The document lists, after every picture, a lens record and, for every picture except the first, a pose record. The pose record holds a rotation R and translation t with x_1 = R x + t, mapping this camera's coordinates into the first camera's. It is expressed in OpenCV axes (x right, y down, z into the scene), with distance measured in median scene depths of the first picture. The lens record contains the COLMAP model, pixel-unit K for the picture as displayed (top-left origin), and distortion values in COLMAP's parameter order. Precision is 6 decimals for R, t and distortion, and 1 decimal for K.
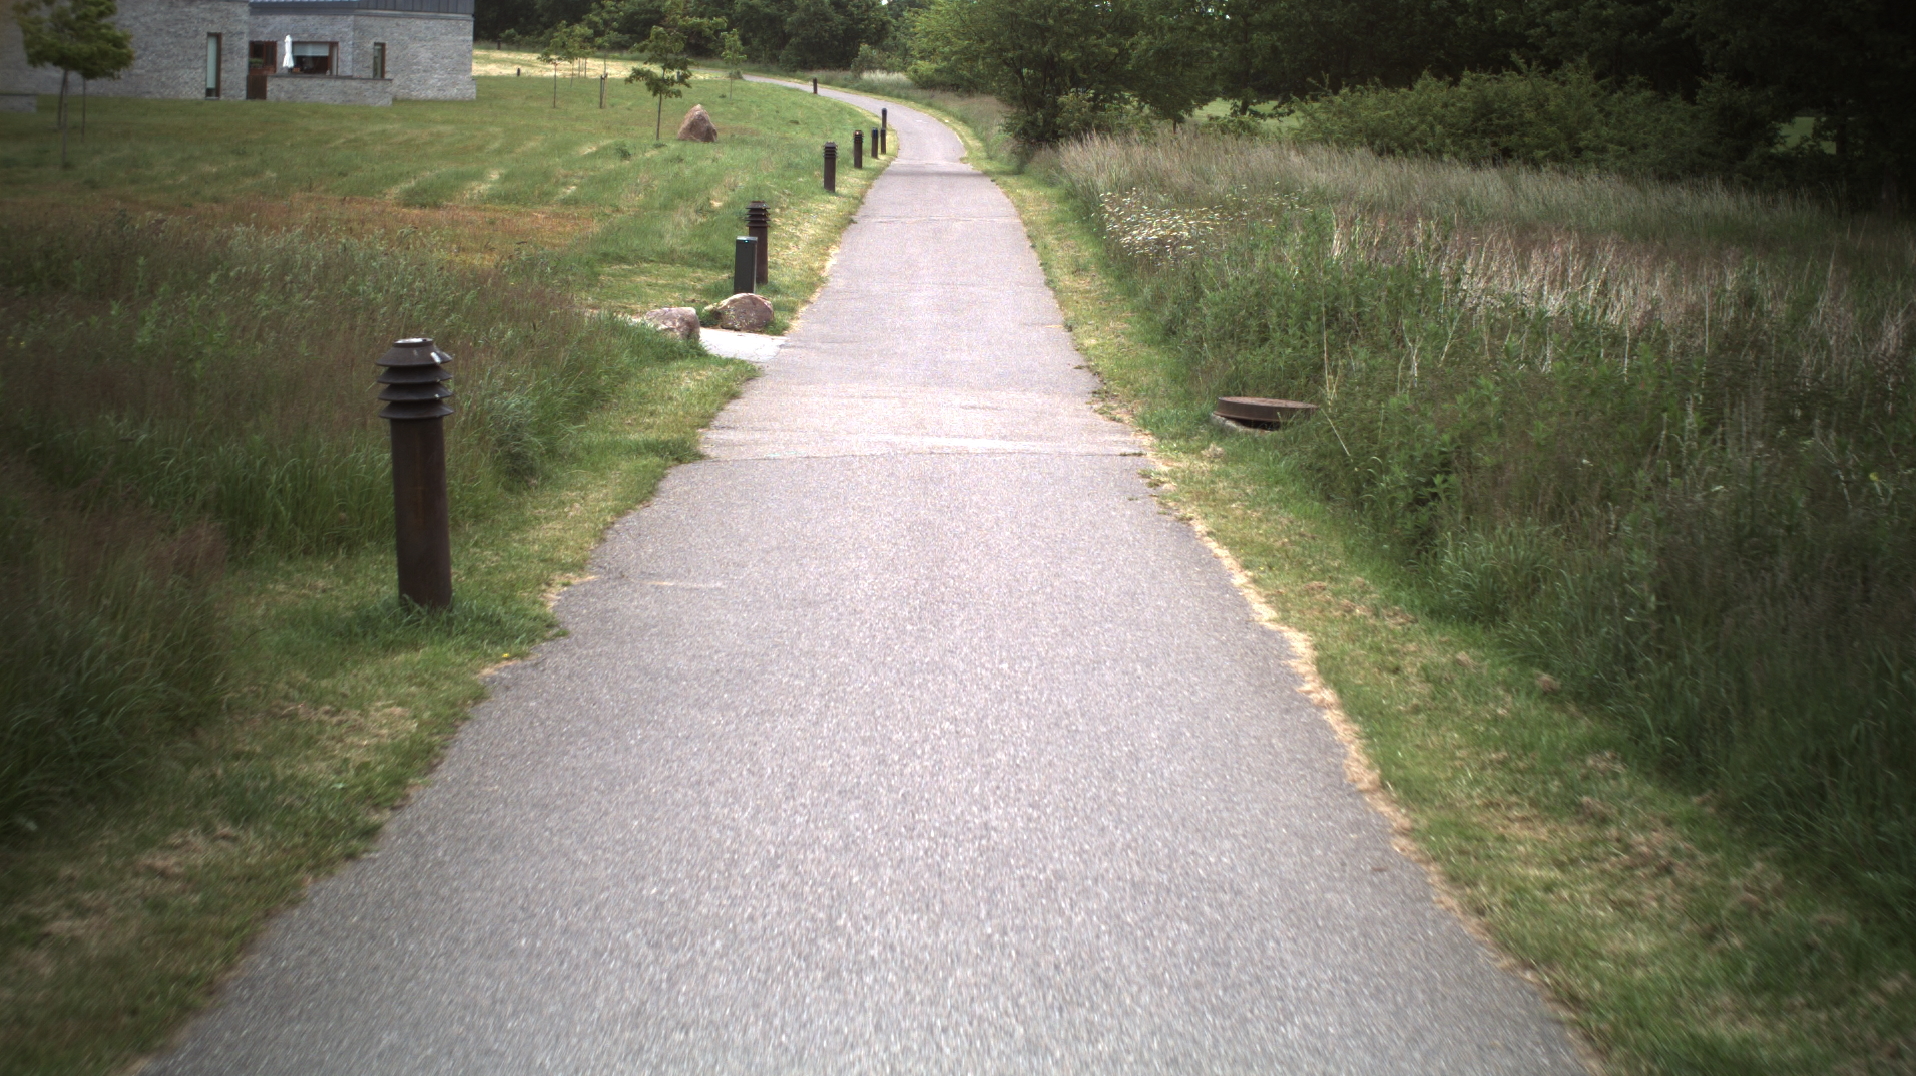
lens RADIAL K [[3716.1, 0, 958.0], [0, 3716.1, 538.0], [0, 0, 1]] dist [-0.274971, 0.097439]
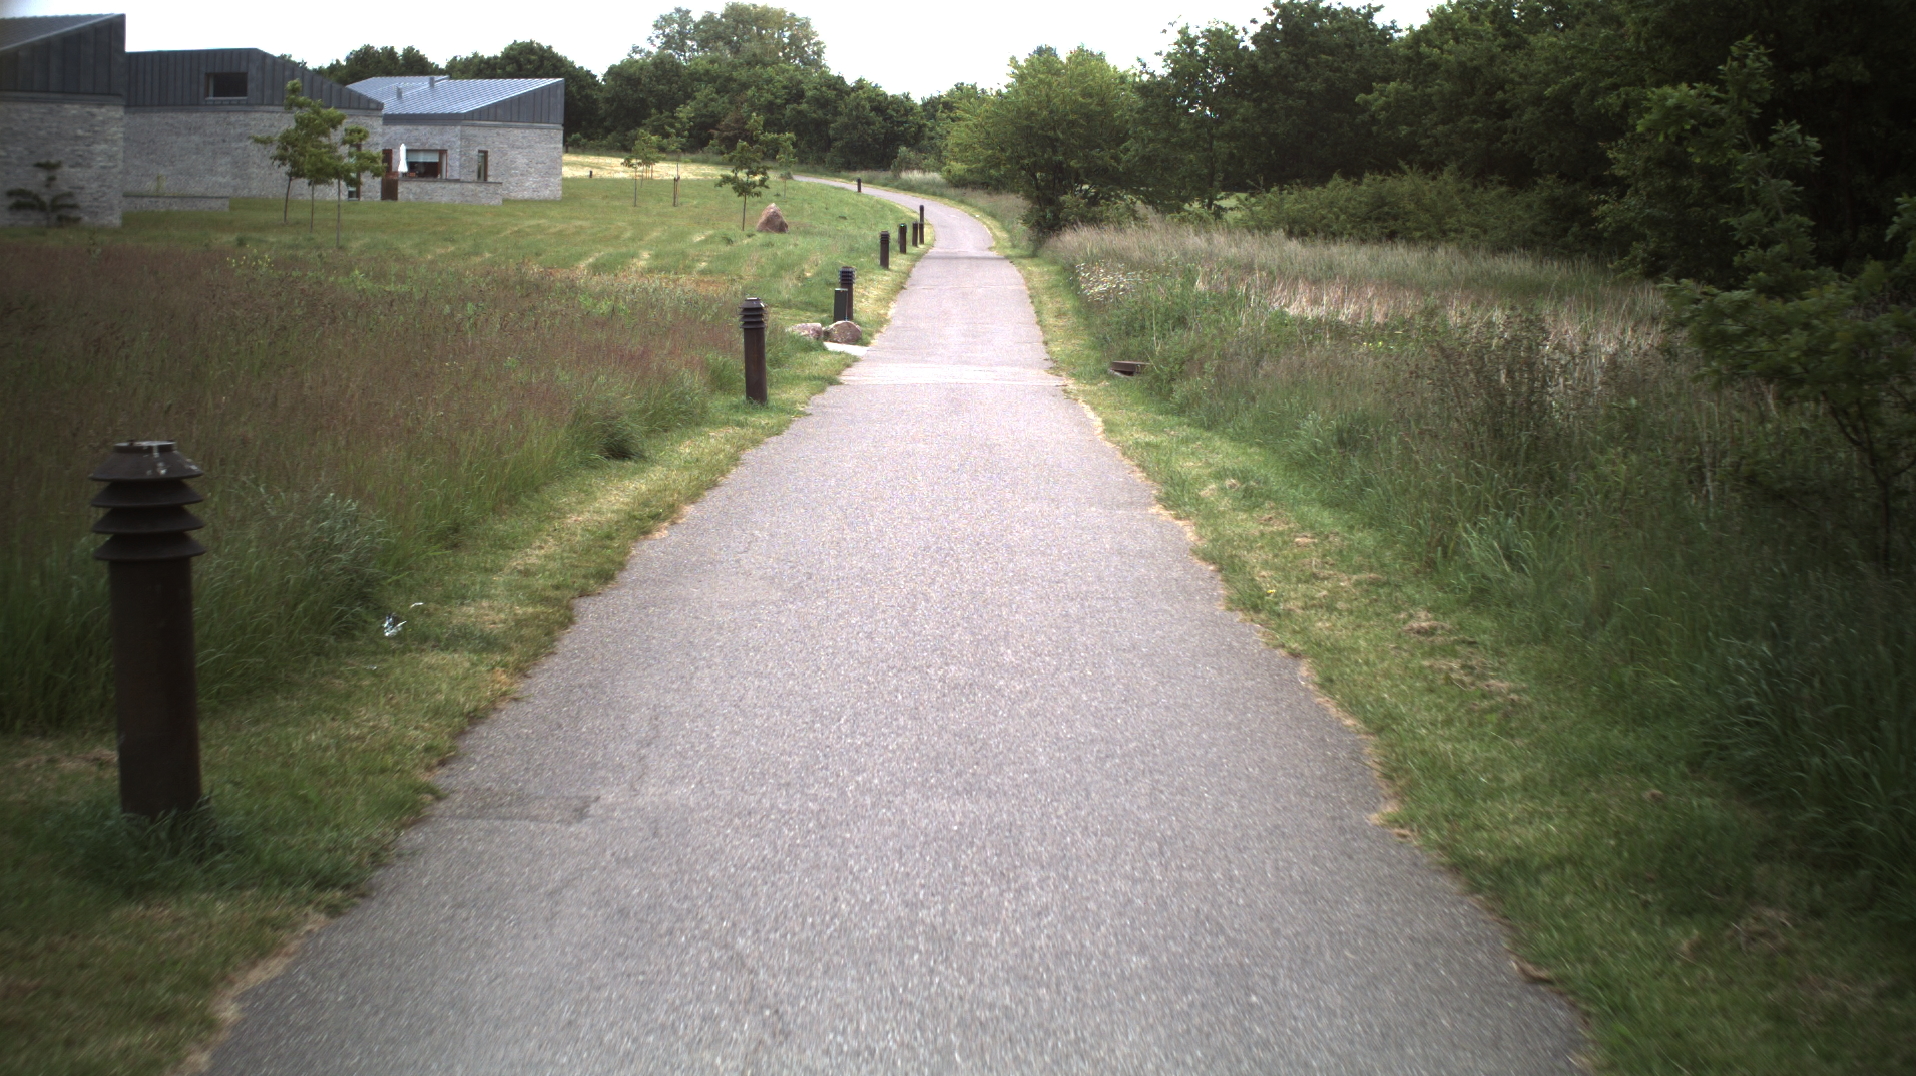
lens RADIAL K [[3716.1, 0, 958.0], [0, 3716.1, 538.0], [0, 0, 1]] dist [-0.274971, 0.097439]
pose [[0.999930, -0.006557, -0.009862, 0.004861], [0.006302, 0.999651, -0.025649, 0.043672], [0.010027, 0.025586, 0.999622, -0.381143]]
